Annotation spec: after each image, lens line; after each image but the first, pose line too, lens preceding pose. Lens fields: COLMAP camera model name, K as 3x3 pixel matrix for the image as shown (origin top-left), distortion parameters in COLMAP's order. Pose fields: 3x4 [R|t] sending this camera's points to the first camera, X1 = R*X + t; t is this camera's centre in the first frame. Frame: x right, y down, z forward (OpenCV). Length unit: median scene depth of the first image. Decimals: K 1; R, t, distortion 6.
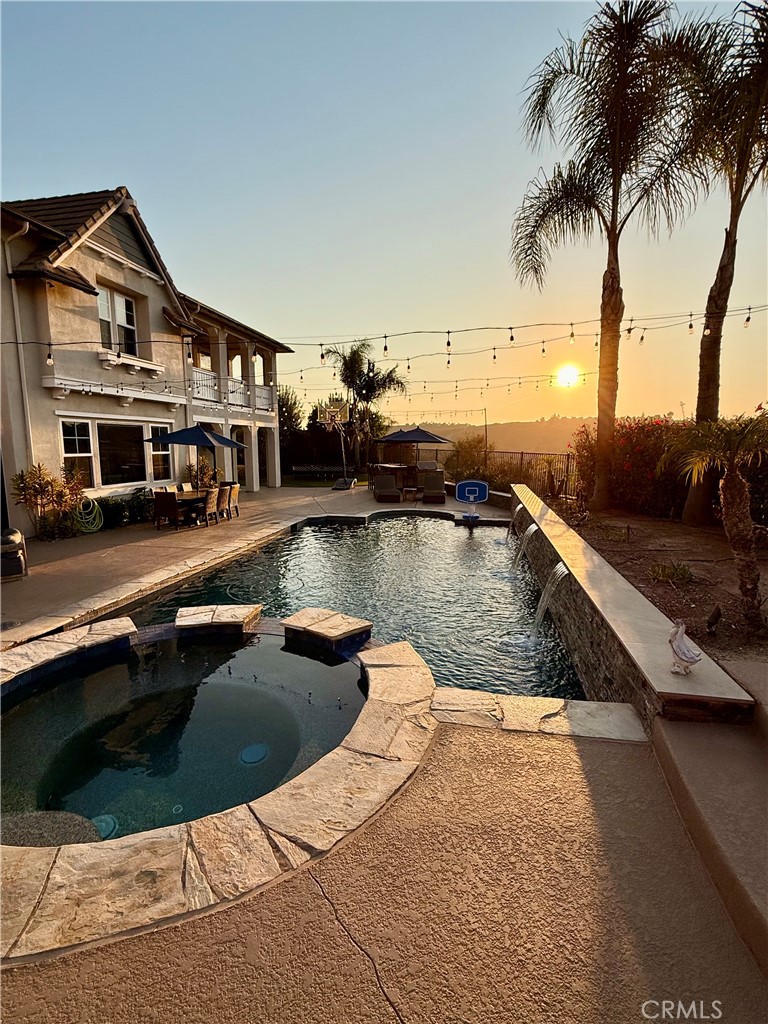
lens RADIAL K [[484.1, 0, 385.9], [0, 484.1, 511.3], [0, 0, 1]] dist [0.001053, -0.000819]
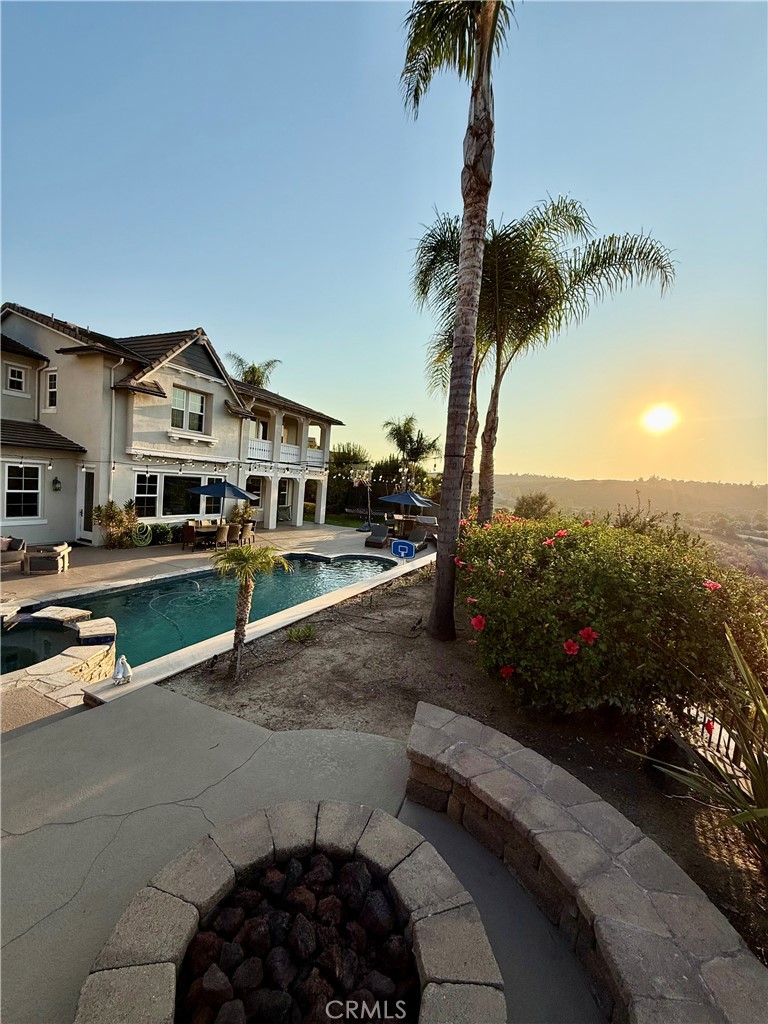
lens RADIAL K [[408.3, 0, 385.5], [0, 408.3, 508.1], [0, 0, 1]] dist [0.017013, 0.000150]
pose [[0.963044, 0.100180, -0.250021, 0.423030], [-0.119352, 0.990870, -0.062699, -0.081061], [0.241457, 0.090222, 0.966208, -0.084741]]
